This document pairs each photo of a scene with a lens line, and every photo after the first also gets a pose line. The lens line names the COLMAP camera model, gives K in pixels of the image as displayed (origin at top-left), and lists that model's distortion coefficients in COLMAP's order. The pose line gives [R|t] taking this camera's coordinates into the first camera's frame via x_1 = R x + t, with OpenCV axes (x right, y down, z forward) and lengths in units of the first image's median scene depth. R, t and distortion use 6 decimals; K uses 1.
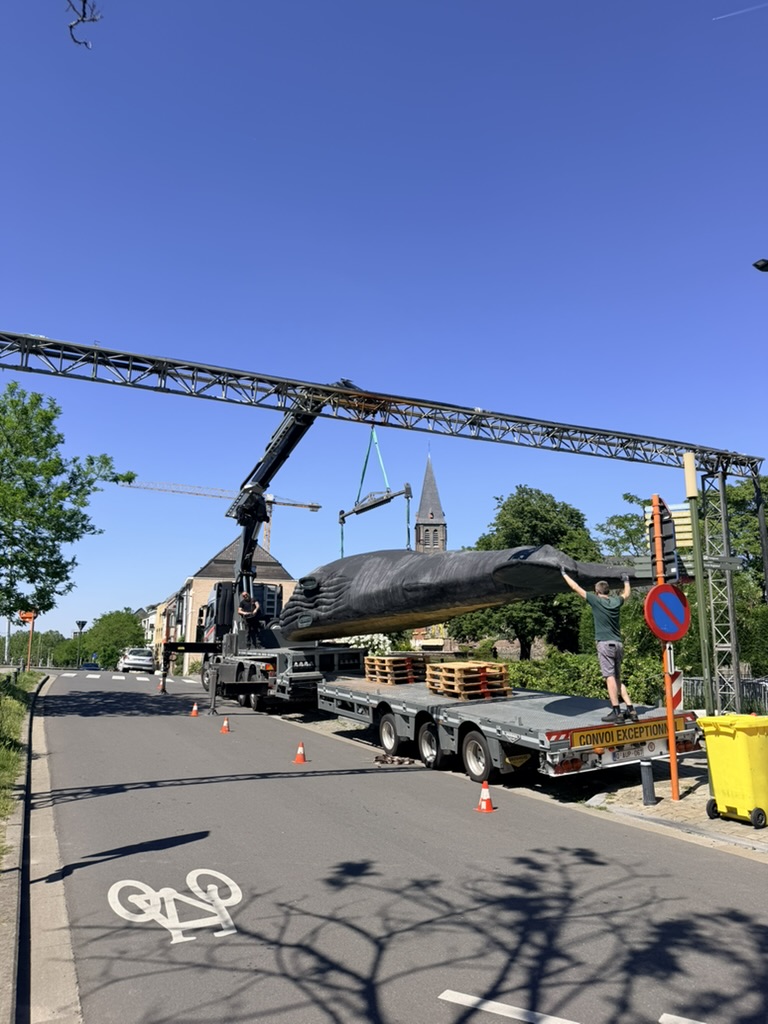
lens RADIAL K [[715.4, 0, 386.7], [0, 715.4, 502.7], [0, 0, 1]] dist [0.071036, -0.083418]
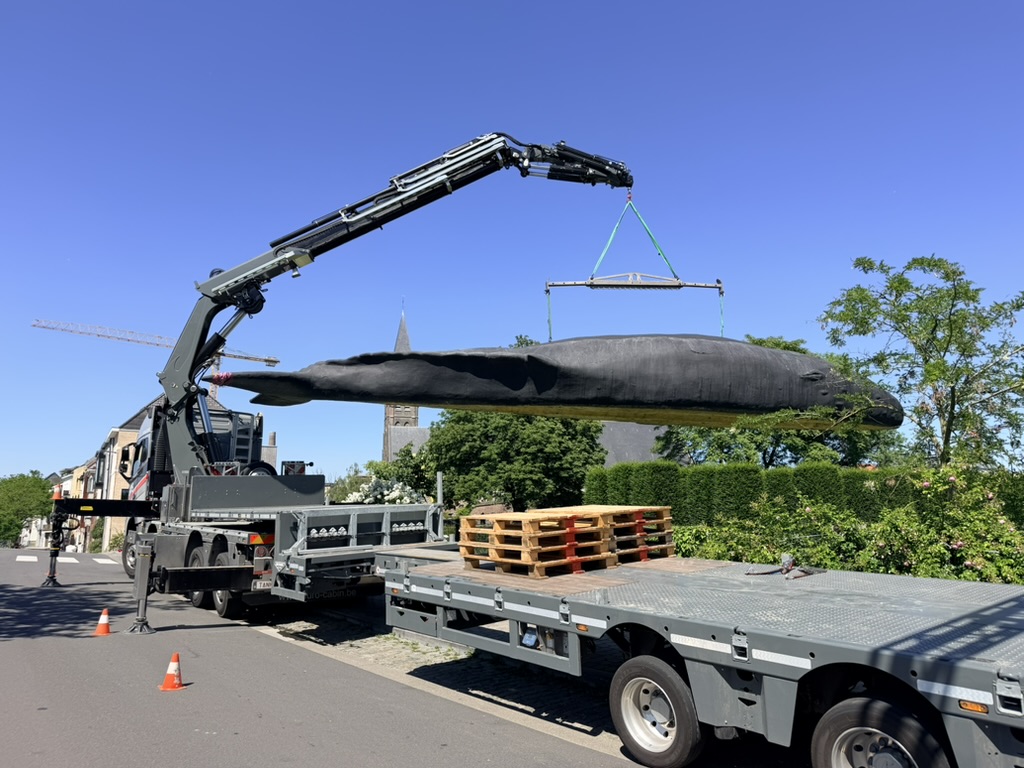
lens RADIAL K [[715.4, 0, 509.0], [0, 715.4, 384.4], [0, 0, 1]] dist [0.071036, -0.083418]
pose [[0.974289, 0.033697, 0.222768, -0.080015], [-0.037466, 0.999217, 0.012713, 0.076463], [-0.222165, -0.020732, 0.974789, 0.333872]]
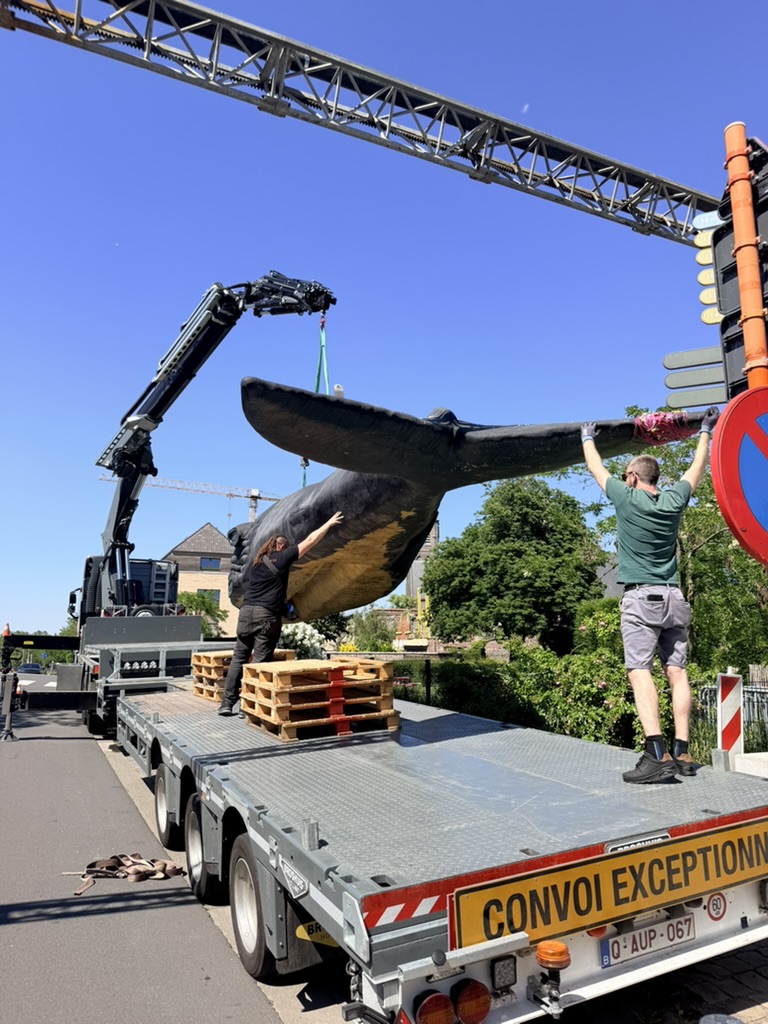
lens RADIAL K [[715.4, 0, 380.8], [0, 715.4, 505.4], [0, 0, 1]] dist [0.071036, -0.083418]
pose [[0.999978, 0.000443, -0.006685, 0.081172], [-0.000438, 1.000000, 0.000762, 0.057930], [0.006686, -0.000759, 0.999977, 0.253115]]
